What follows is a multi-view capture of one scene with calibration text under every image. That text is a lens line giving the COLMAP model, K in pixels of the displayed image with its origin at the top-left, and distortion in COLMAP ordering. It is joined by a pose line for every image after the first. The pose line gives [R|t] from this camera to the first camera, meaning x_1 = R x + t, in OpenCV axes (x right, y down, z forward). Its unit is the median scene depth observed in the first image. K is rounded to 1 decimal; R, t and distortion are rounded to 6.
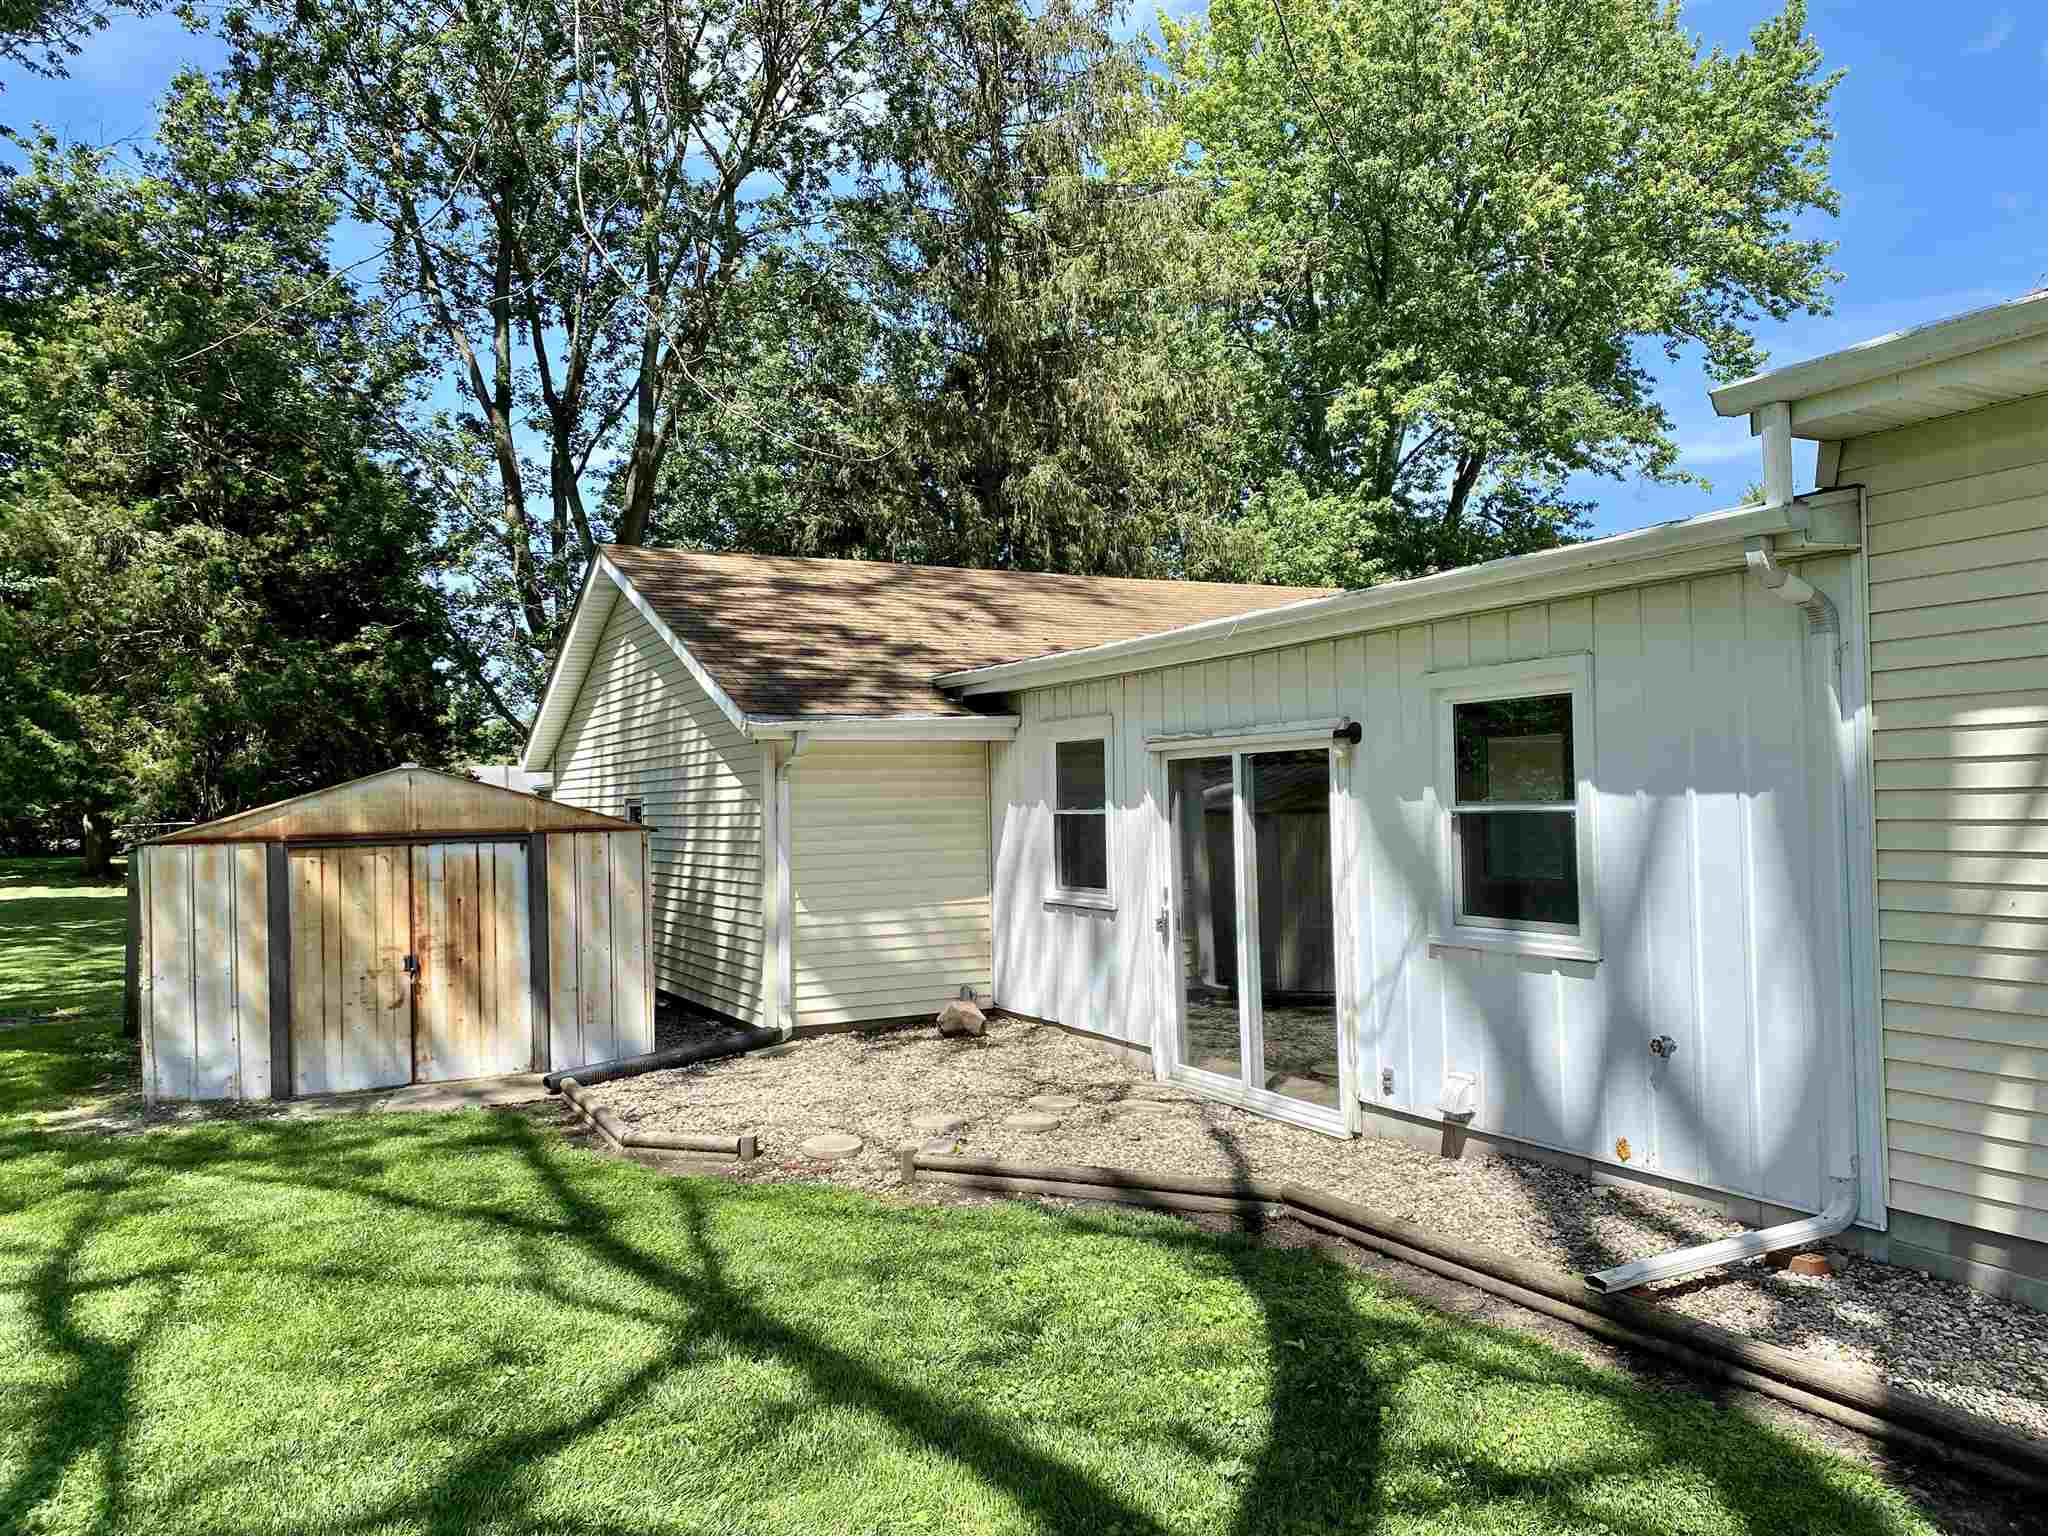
lens RADIAL K [[1515.4, 0, 1024.0], [0, 1515.4, 768.0], [0, 0, 1]] dist [-0.001252, -0.026206]
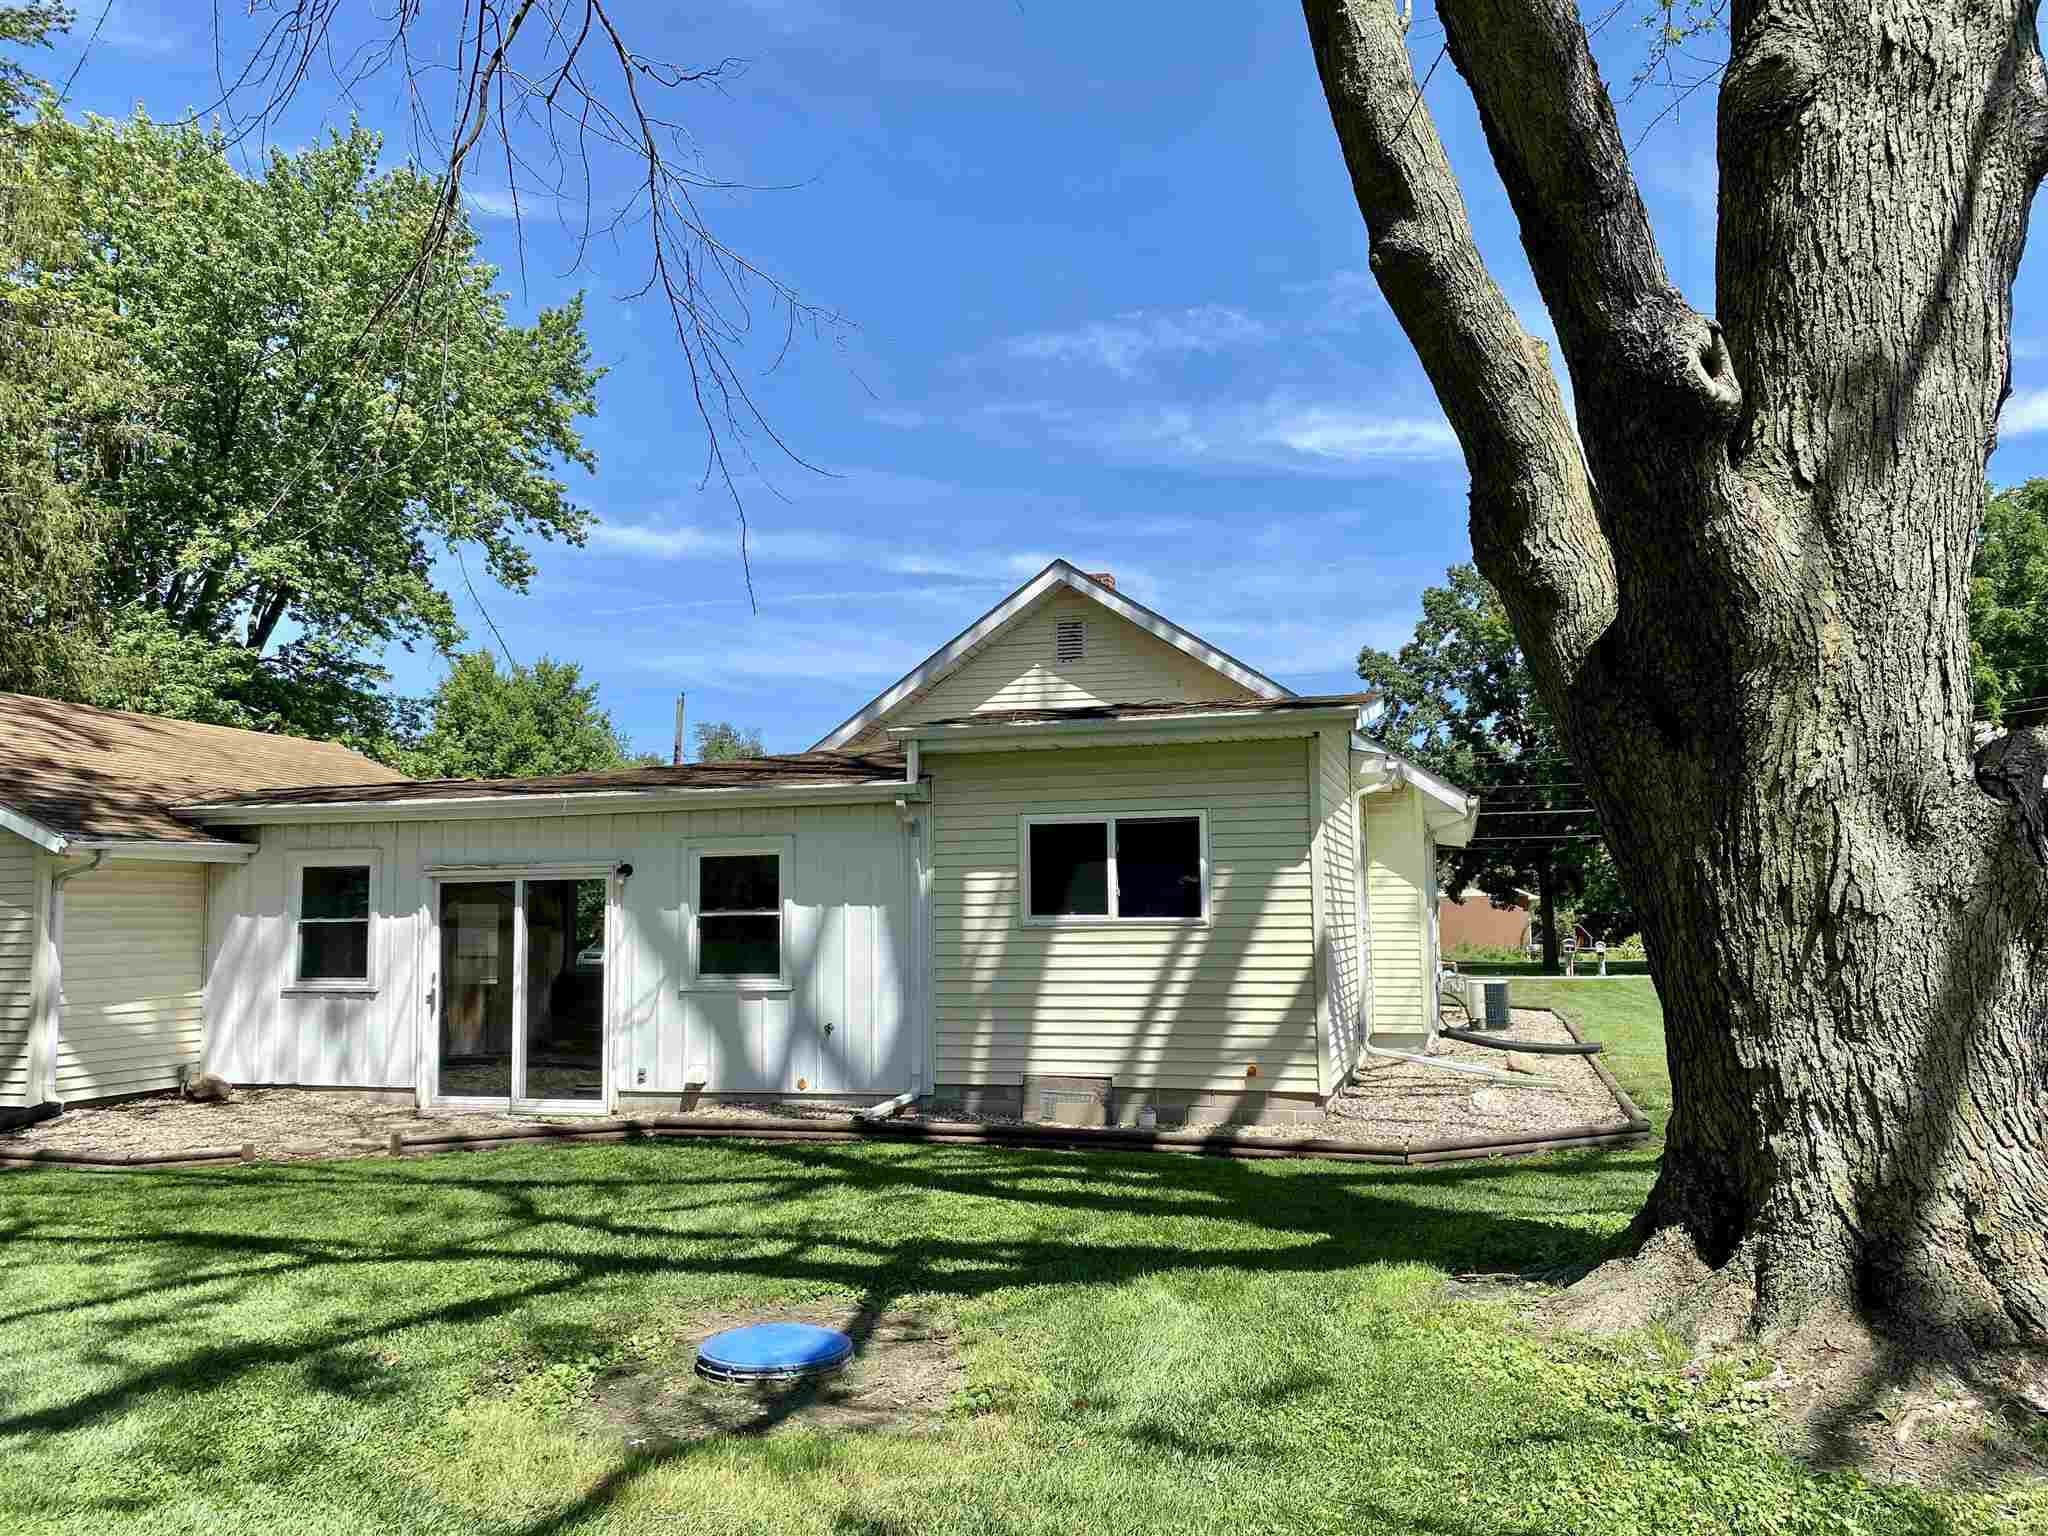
lens RADIAL K [[1515.4, 0, 1024.0], [0, 1515.4, 768.0], [0, 0, 1]] dist [-0.001252, -0.026206]
pose [[0.643635, 0.081745, 0.760955, -0.791926], [-0.014265, 0.995388, -0.094863, 0.017128], [-0.765200, 0.050202, 0.641832, -0.434078]]
